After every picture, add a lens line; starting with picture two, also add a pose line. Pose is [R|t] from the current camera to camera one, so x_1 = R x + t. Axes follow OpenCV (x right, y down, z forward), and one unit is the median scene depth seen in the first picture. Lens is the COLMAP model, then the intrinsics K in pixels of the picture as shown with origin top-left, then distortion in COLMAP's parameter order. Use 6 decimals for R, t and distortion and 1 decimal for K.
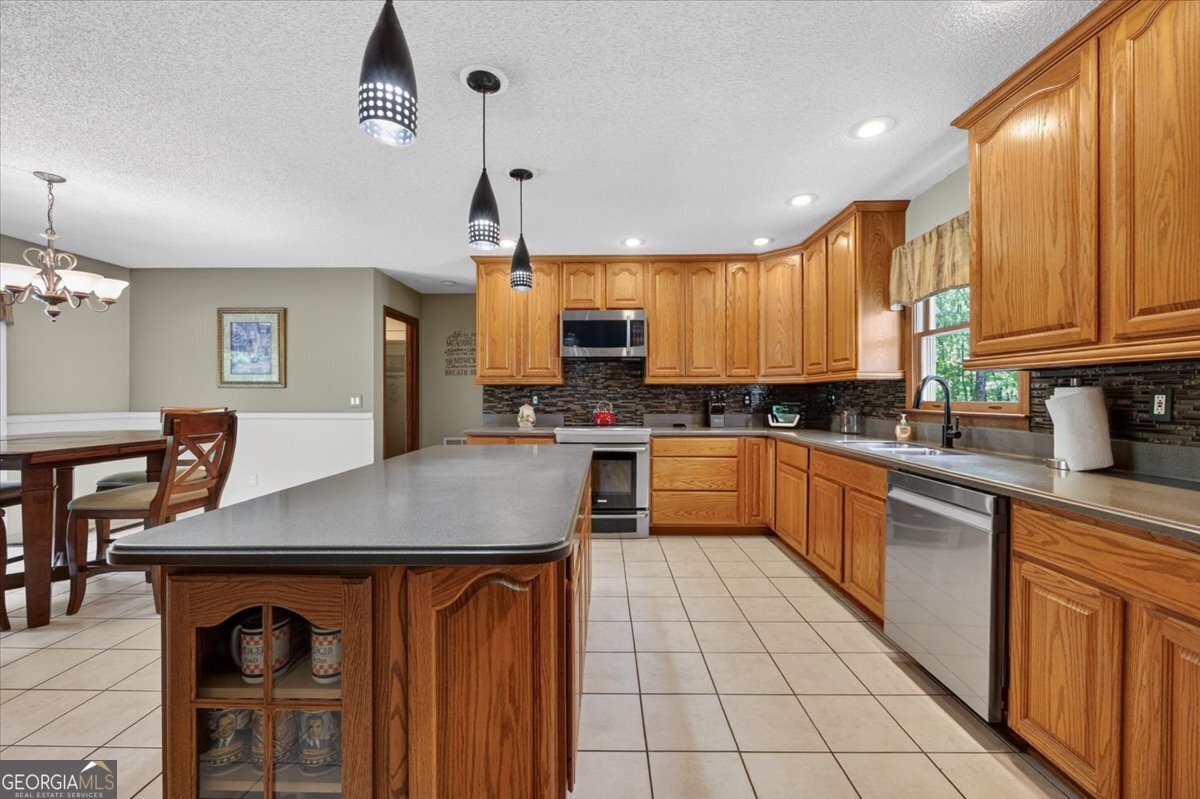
lens RADIAL K [[509.9, 0, 600.0], [0, 509.9, 399.5], [0, 0, 1]] dist [-0.002112, 0.000515]
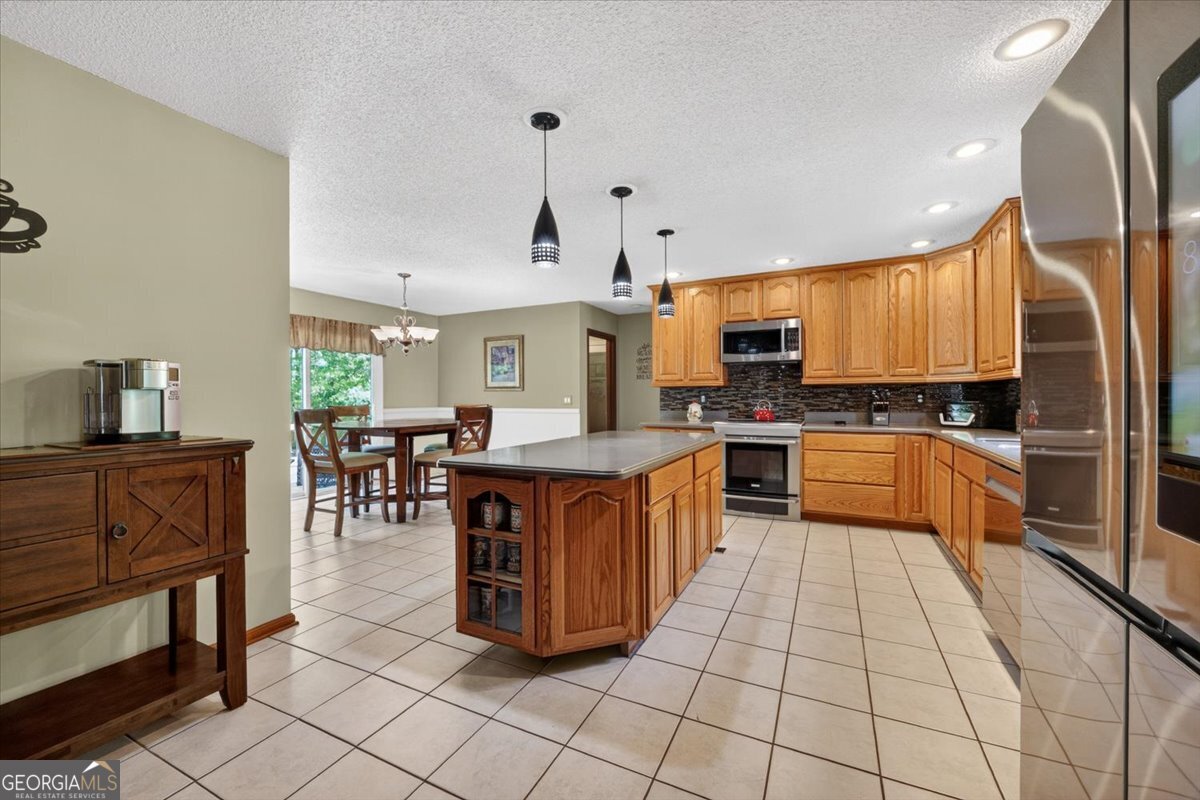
lens RADIAL K [[461.0, 0, 600.0], [0, 461.0, 400.0], [0, 0, 1]] dist [-0.000209, 0.000062]
pose [[0.919536, -0.000953, -0.393004, 0.087101], [0.001952, 0.999996, 0.002143, 0.000312], [0.393000, -0.002738, 0.919534, -0.102501]]
